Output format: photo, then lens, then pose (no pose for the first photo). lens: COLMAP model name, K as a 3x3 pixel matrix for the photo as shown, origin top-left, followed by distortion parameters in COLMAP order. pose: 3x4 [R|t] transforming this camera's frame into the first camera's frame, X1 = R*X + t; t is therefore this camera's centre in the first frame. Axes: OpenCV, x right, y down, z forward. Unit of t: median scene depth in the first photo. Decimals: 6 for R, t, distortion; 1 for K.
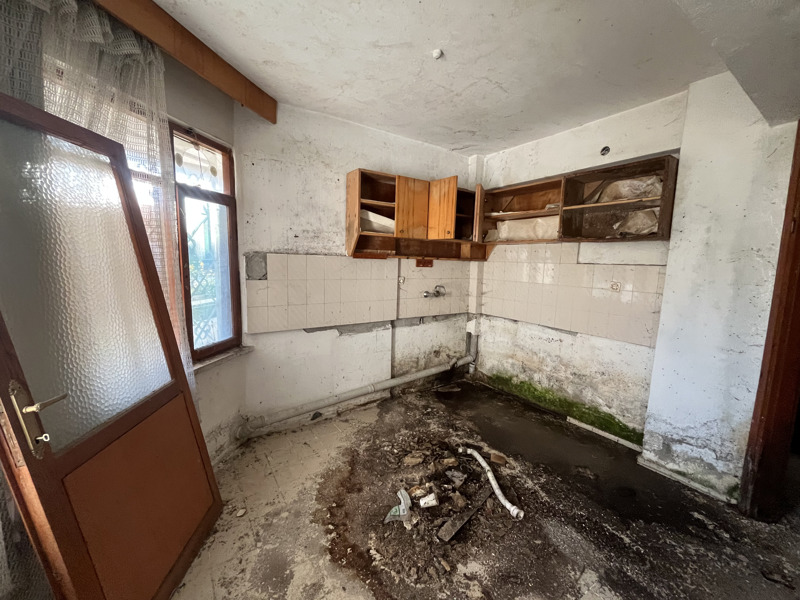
lens RADIAL K [[327.3, 0, 397.9], [0, 327.3, 301.2], [0, 0, 1]] dist [-0.003082, 0.000122]
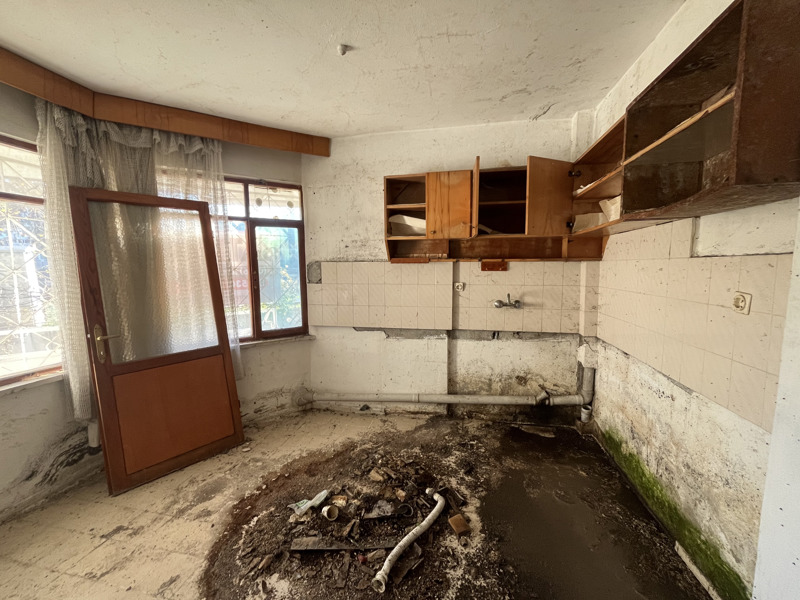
lens RADIAL K [[327.3, 0, 398.5], [0, 327.3, 301.0], [0, 0, 1]] dist [-0.003082, 0.000122]
pose [[0.699182, 0.044140, -0.713579, 0.626609], [-0.063503, 0.997982, -0.000489, -0.015057], [0.712118, 0.045657, 0.700574, 0.308725]]
